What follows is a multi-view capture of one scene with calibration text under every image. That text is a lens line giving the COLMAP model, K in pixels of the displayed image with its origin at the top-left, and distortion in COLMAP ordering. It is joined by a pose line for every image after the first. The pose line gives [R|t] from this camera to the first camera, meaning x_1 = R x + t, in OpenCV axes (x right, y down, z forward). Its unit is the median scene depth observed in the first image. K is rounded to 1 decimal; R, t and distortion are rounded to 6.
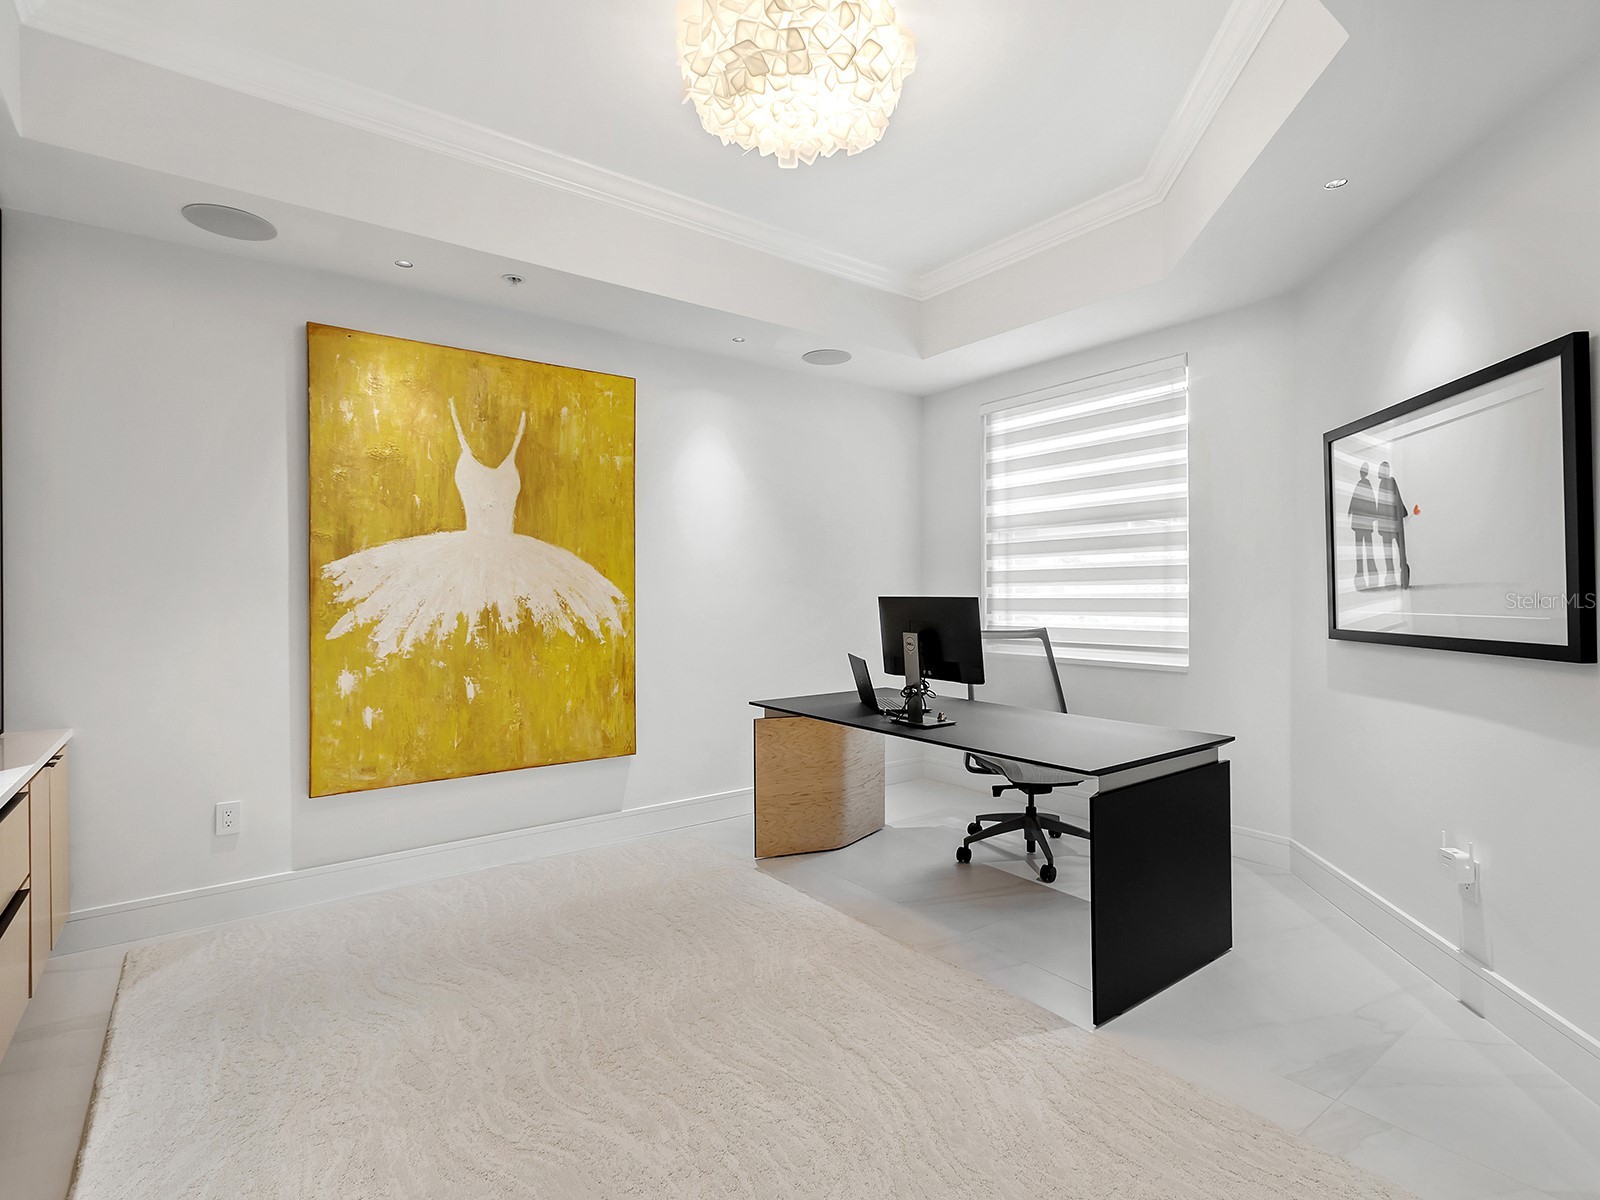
lens RADIAL K [[801.6, 0, 812.2], [0, 801.6, 593.3], [0, 0, 1]] dist [0.000255, -0.001686]
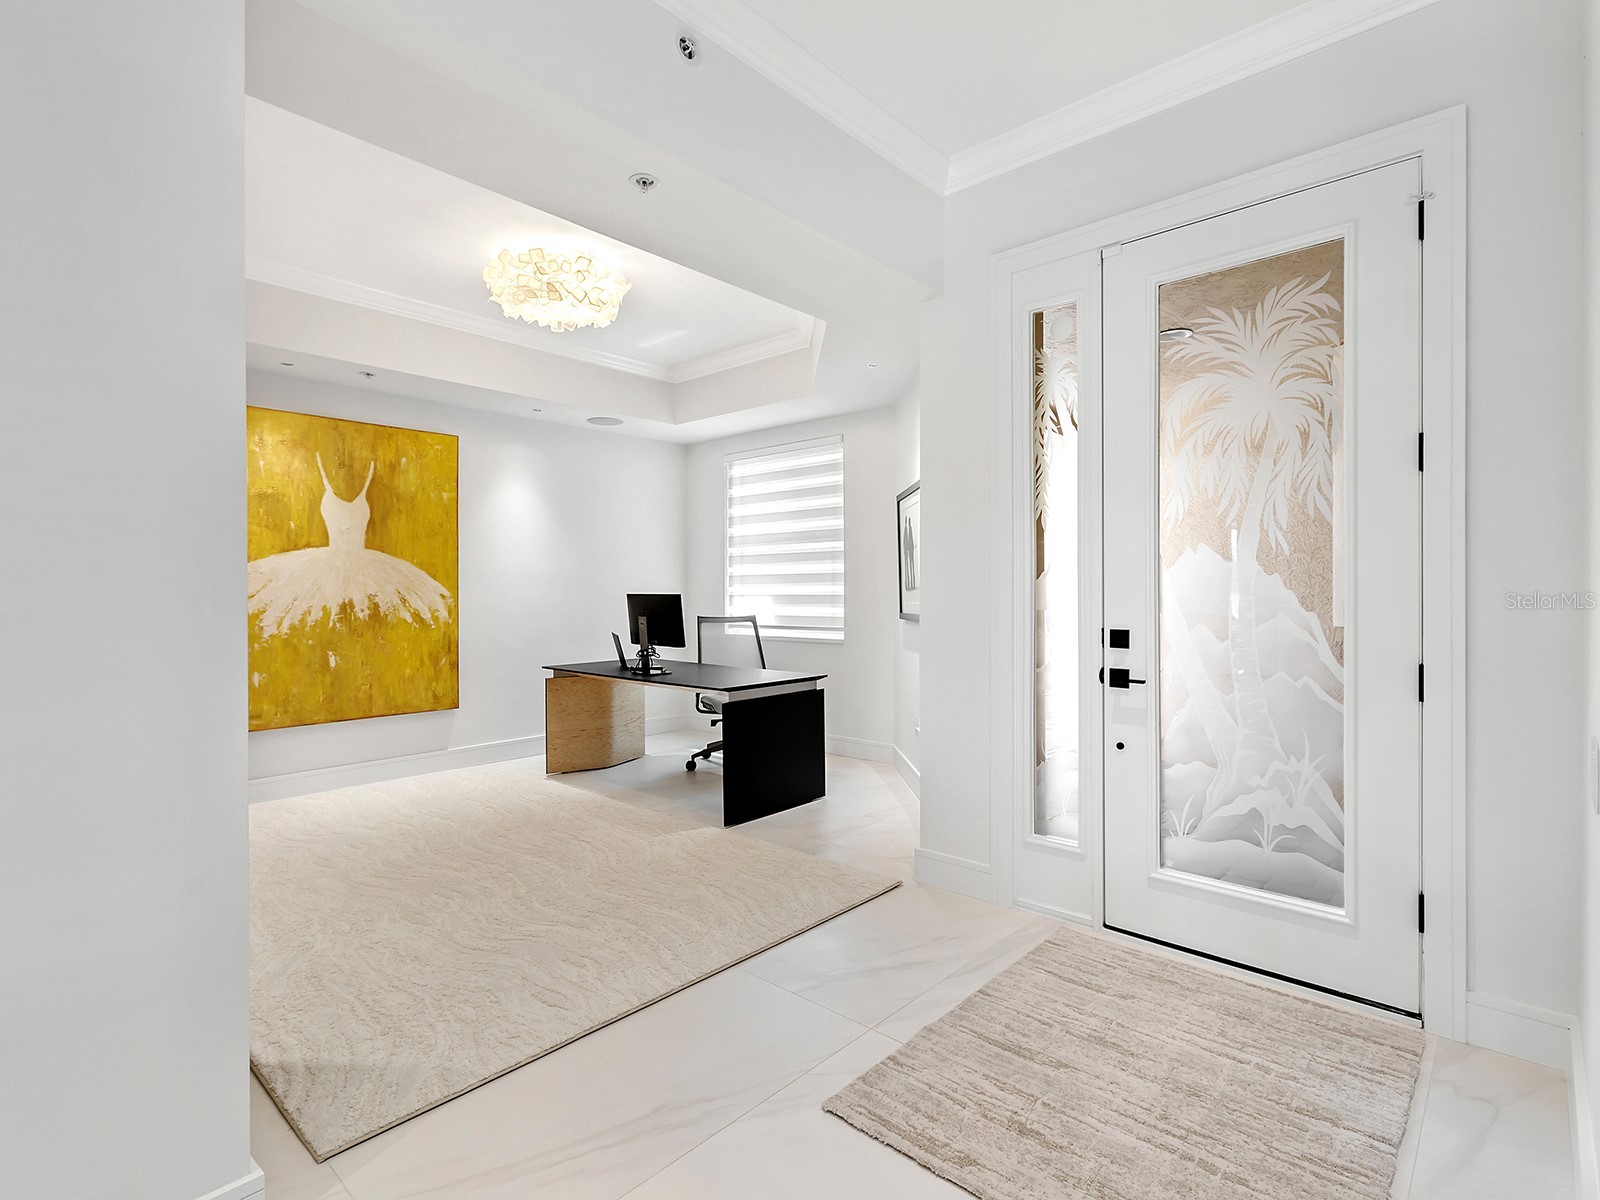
lens RADIAL K [[851.4, 0, 821.7], [0, 851.4, 592.9], [0, 0, 1]] dist [0.018945, 0.000348]
pose [[0.982835, -0.000207, 0.184488, 0.133263], [-0.000325, 0.999996, 0.002858, -0.002329], [-0.184488, -0.002869, 0.982831, -0.609039]]
